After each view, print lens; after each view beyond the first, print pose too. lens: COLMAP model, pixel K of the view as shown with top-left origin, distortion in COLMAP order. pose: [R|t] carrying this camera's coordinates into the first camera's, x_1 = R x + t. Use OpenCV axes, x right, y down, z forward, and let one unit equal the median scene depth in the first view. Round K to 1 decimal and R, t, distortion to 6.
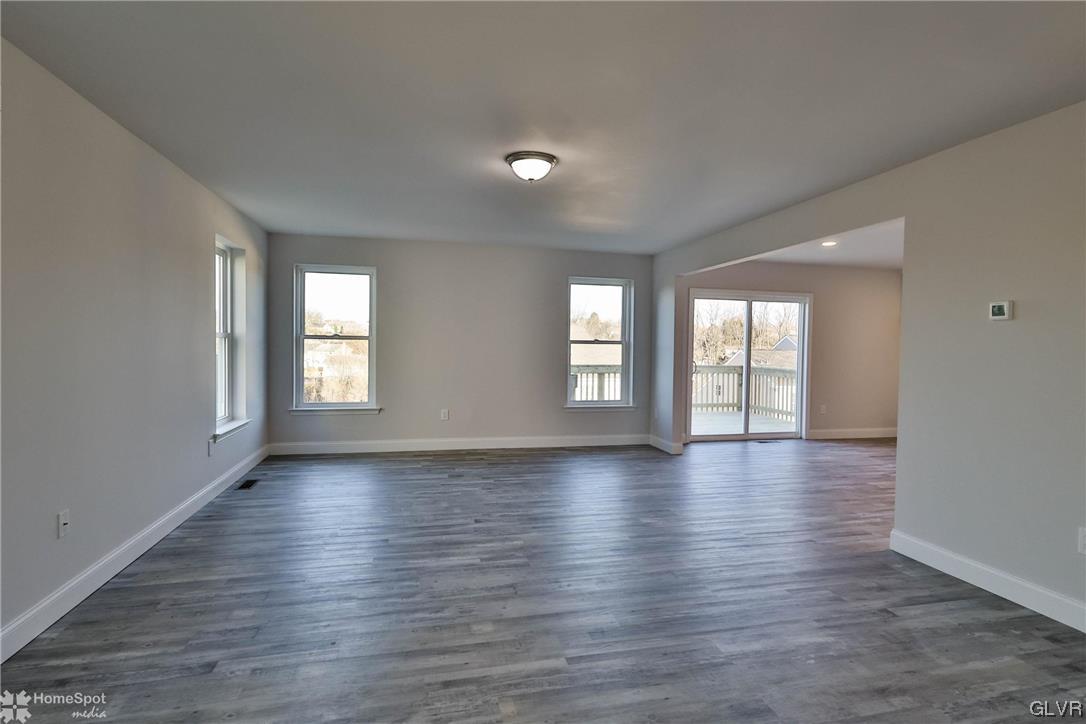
lens RADIAL K [[539.3, 0, 539.4], [0, 539.3, 361.5], [0, 0, 1]] dist [-0.006388, 0.003920]
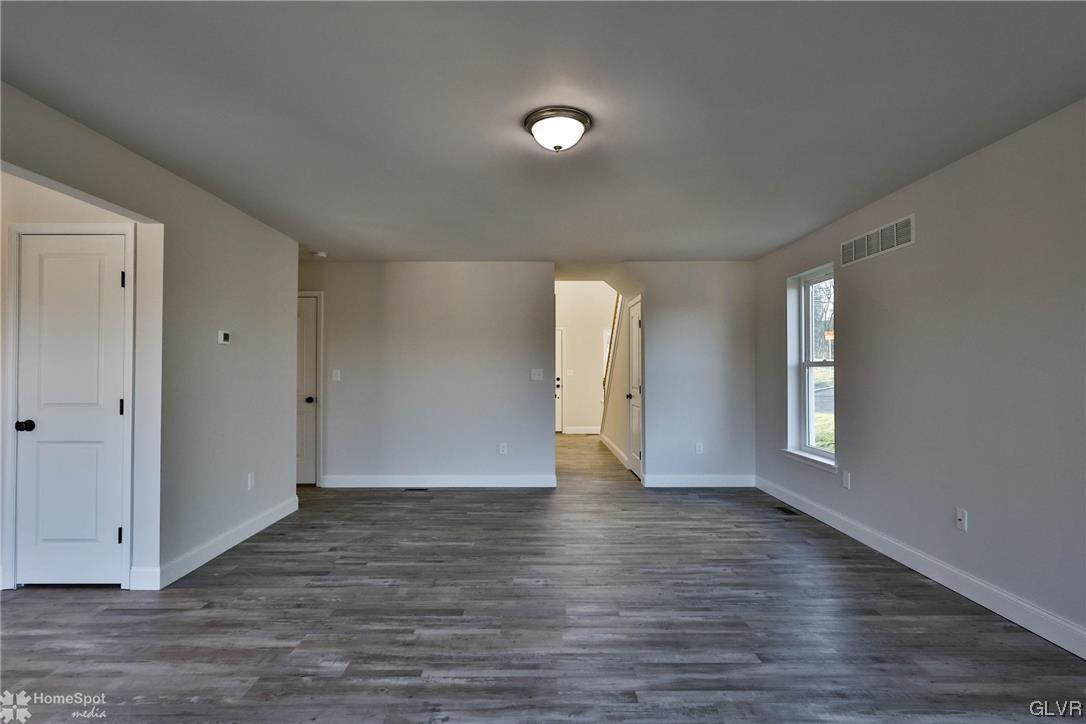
lens RADIAL K [[539.3, 0, 537.4], [0, 539.3, 370.6], [0, 0, 1]] dist [-0.006388, 0.003920]
pose [[-0.975059, -0.013599, 0.221530, -0.147311], [-0.006317, 0.999417, 0.033545, -0.048327], [-0.221857, 0.031309, -0.974576, 1.637954]]
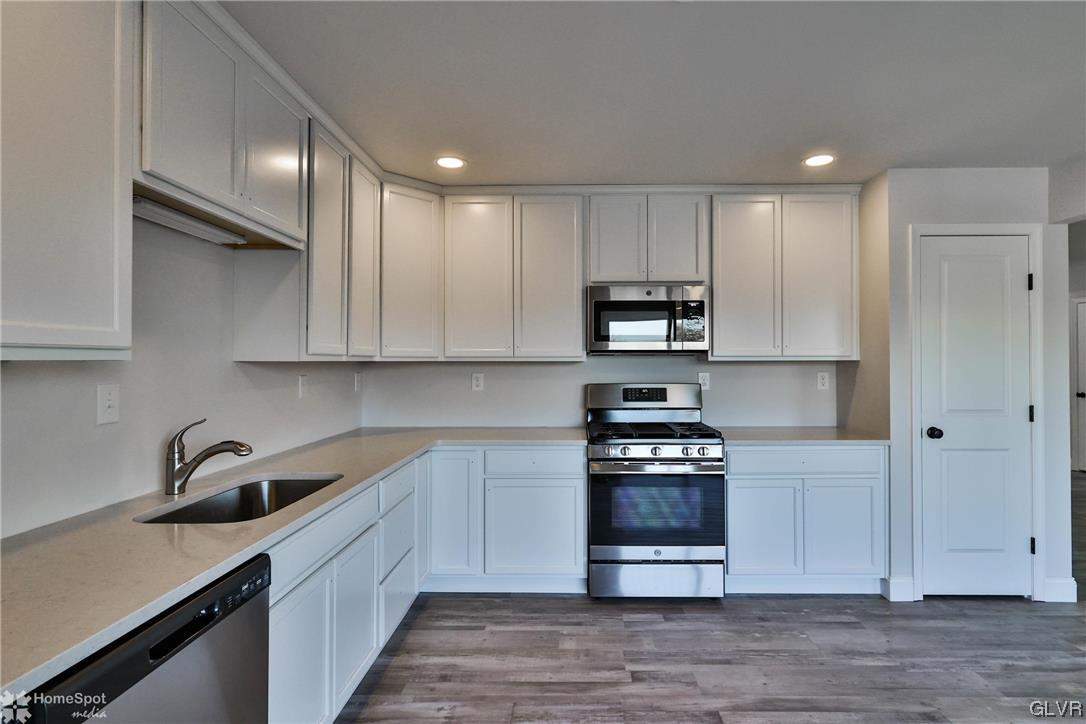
lens RADIAL K [[539.3, 0, 634.8], [0, 539.3, 362.5], [0, 0, 1]] dist [-0.006388, 0.003920]
pose [[-0.971675, -0.009371, 0.236135, 1.083898], [-0.003975, 0.999720, 0.023316, -0.053535], [-0.236288, 0.021717, -0.971440, 1.904921]]
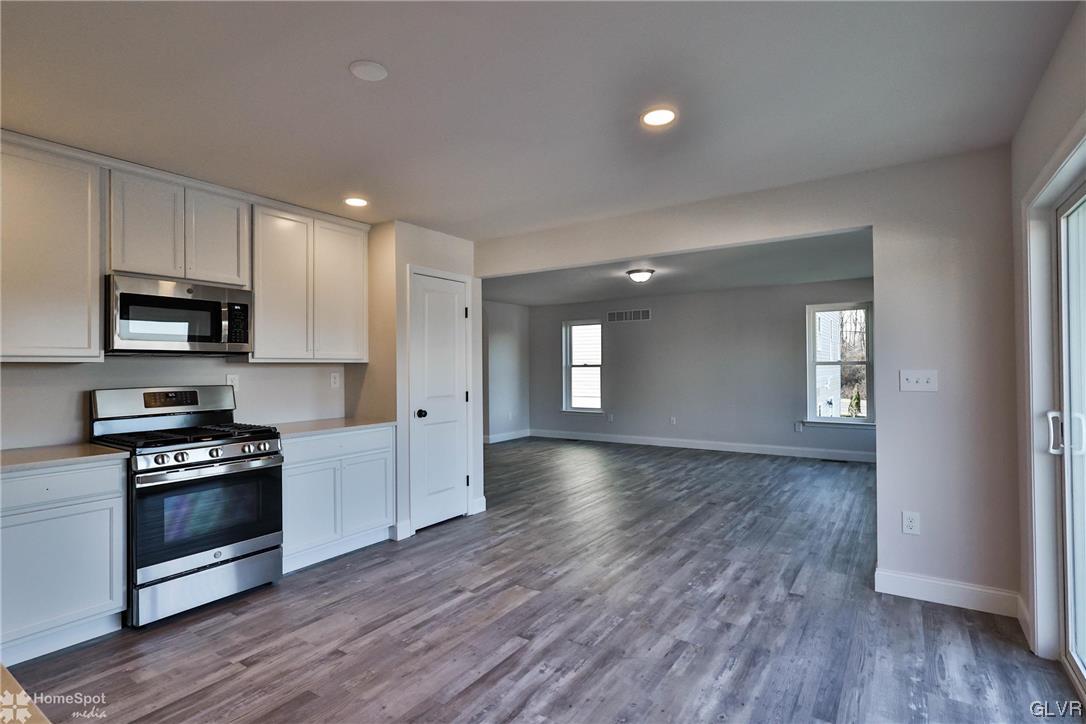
lens RADIAL K [[539.3, 0, 540.0], [0, 539.3, 359.2], [0, 0, 1]] dist [-0.006388, 0.003920]
pose [[-0.734194, -0.016416, -0.678741, 1.446166], [-0.022470, 0.999748, 0.000125, -0.052632], [0.678568, 0.015343, -0.734378, 2.034255]]
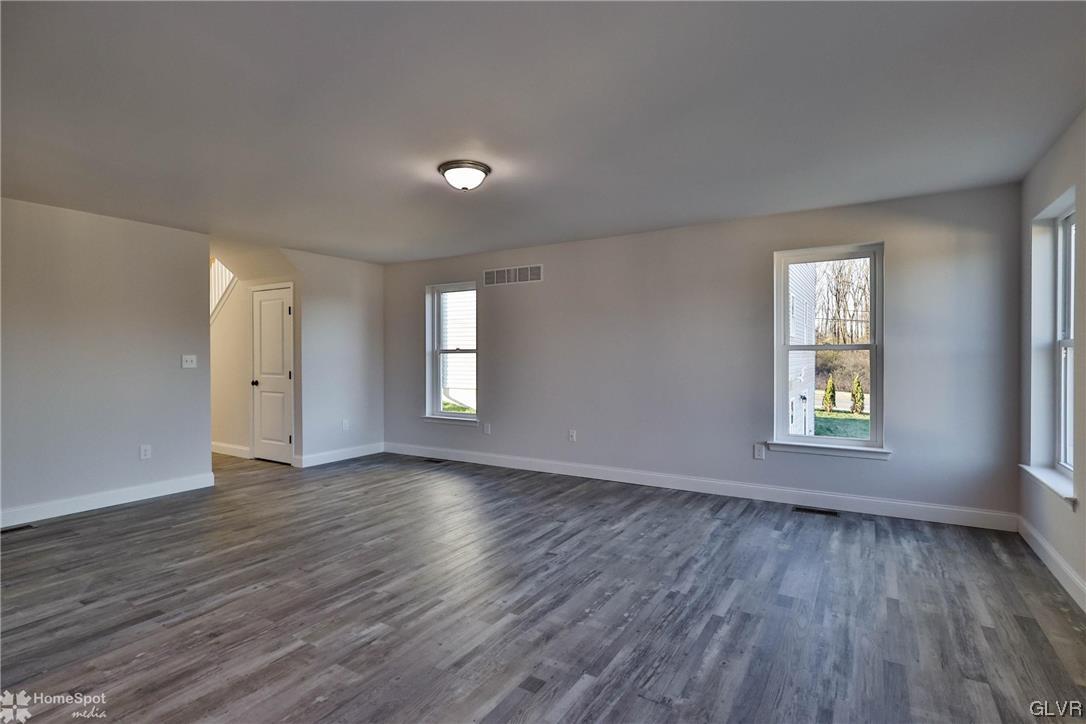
lens RADIAL K [[539.3, 0, 546.4], [0, 539.3, 358.0], [0, 0, 1]] dist [-0.006388, 0.003920]
pose [[-0.698312, -0.006207, -0.715766, 0.559783], [-0.028356, 0.999417, 0.018998, -0.044023], [0.715231, 0.033563, -0.698081, 1.709736]]
